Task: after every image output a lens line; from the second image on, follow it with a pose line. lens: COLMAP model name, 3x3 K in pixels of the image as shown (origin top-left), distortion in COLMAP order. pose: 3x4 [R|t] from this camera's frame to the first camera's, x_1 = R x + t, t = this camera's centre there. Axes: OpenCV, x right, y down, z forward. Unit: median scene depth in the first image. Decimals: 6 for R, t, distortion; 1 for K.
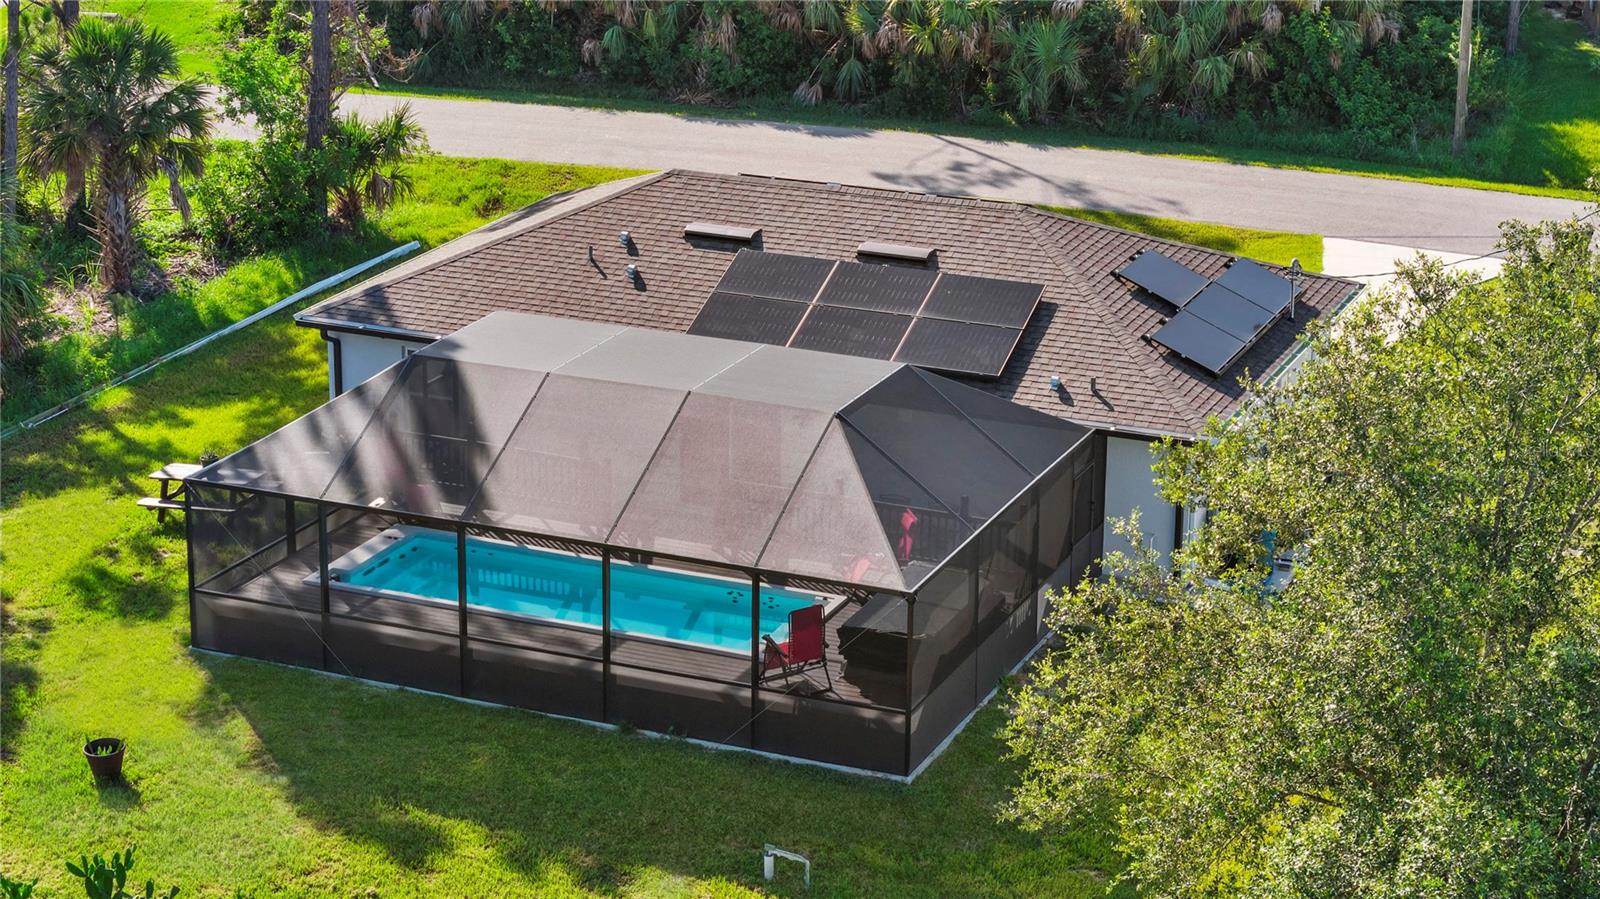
lens RADIAL K [[3249.1, 0, 800.0], [0, 3249.1, 449.5], [0, 0, 1]] dist [-0.380221, 0.460886]
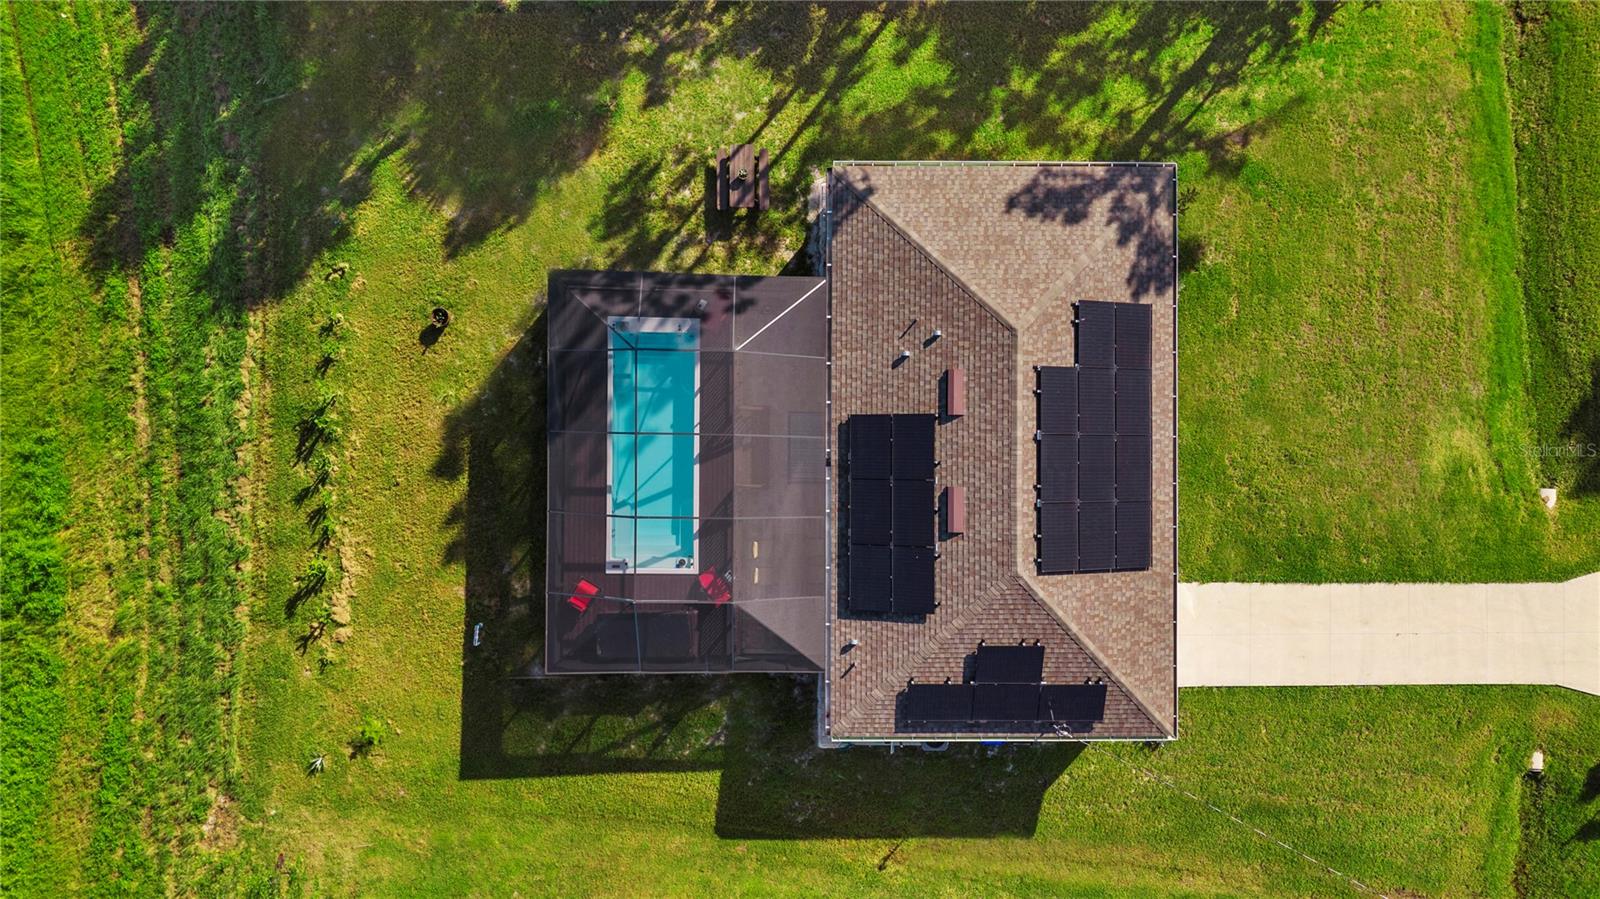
lens RADIAL K [[1054.9, 0, 818.0], [0, 1054.9, 444.4], [0, 0, 1]] dist [0.016537, -0.000913]
pose [[0.387155, 0.921988, -0.007032, -0.023907], [-0.300166, 0.133248, 0.944534, -0.557787], [0.871786, -0.363571, 0.328337, 0.802445]]
